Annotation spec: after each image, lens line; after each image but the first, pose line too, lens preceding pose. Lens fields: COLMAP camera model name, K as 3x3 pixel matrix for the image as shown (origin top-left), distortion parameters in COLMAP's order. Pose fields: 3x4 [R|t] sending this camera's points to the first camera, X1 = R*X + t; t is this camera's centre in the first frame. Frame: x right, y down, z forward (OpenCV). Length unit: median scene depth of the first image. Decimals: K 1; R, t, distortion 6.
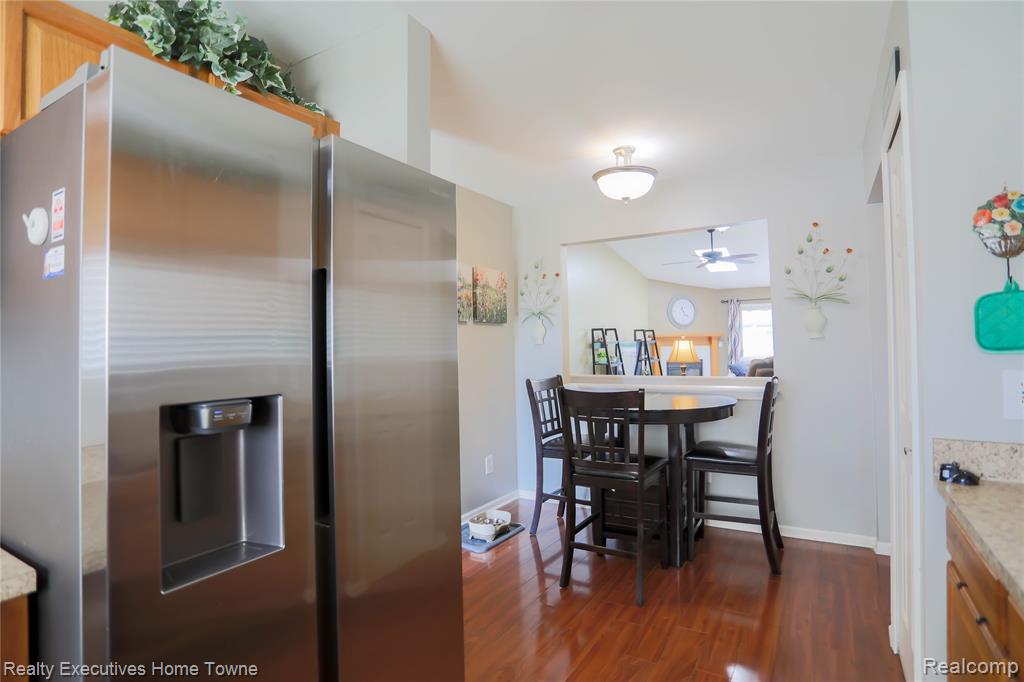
lens RADIAL K [[530.1, 0, 515.9], [0, 530.1, 330.3], [0, 0, 1]] dist [-0.079649, 0.042745]
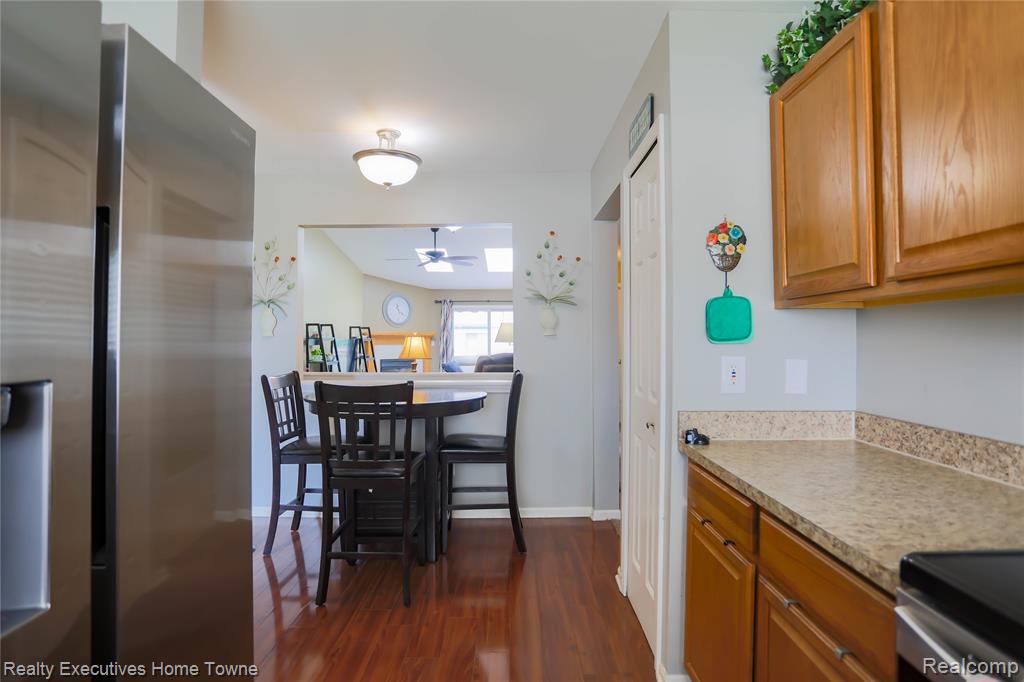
lens RADIAL K [[552.8, 0, 515.2], [0, 552.8, 331.1], [0, 0, 1]] dist [-0.084394, 0.050206]
pose [[0.854208, 0.026976, 0.519231, -0.098979], [-0.027905, 0.999592, -0.006025, 0.015367], [-0.519181, -0.009342, 0.854613, 0.029298]]
